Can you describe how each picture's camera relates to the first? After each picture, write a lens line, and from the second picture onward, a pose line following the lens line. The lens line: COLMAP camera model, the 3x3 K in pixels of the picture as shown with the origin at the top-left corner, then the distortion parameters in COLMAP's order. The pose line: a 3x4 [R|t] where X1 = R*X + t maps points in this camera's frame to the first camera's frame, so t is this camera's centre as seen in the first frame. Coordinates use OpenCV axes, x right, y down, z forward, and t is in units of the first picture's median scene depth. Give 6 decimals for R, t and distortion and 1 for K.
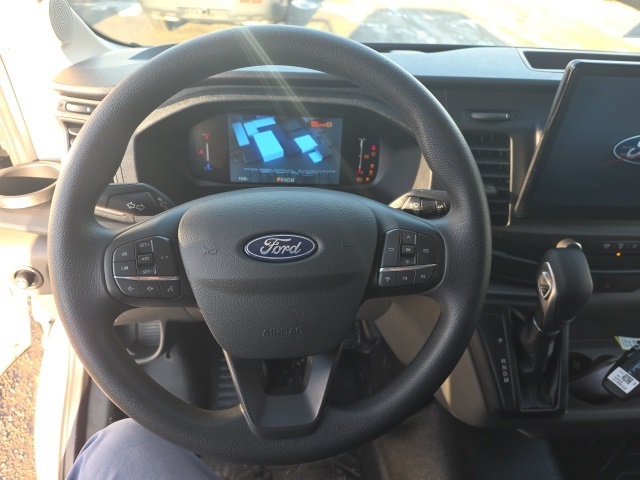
lens RADIAL K [[439.4, 0, 318.7], [0, 439.4, 224.3], [0, 0, 1]] dist [0.059336, -0.065446]
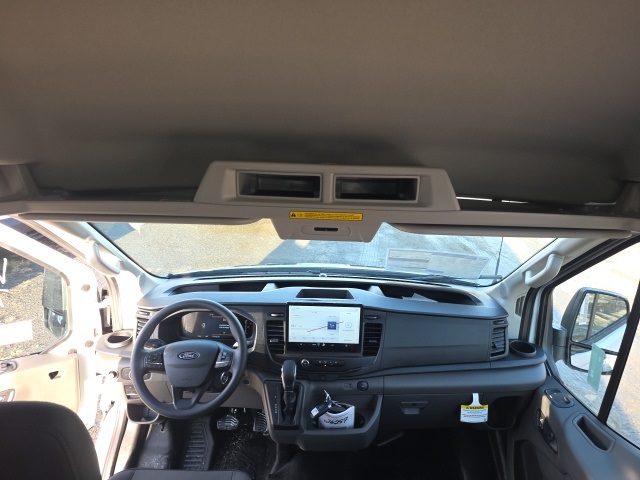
lens RADIAL K [[439.4, 0, 318.7], [0, 439.4, 224.3], [0, 0, 1]] dist [0.059336, -0.065446]
pose [[0.996433, -0.007364, -0.084067, 0.918831], [-0.022018, 0.938996, -0.343223, 0.183730], [0.081466, 0.343849, 0.935484, -1.953320]]
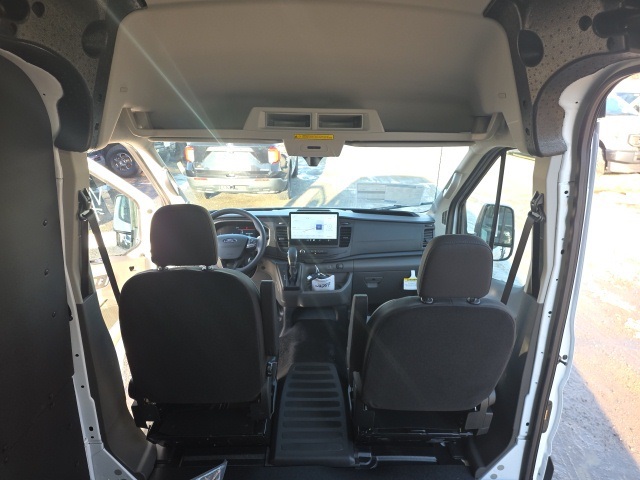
lens RADIAL K [[446.5, 0, 320.0], [0, 446.5, 240.0], [0, 0, 1]] dist [0.081272, -0.070798]
pose [[0.998271, -0.029029, -0.051118, 0.994052], [0.012641, 0.955231, -0.295591, 1.262276], [0.057410, 0.294434, 0.953946, -3.270074]]
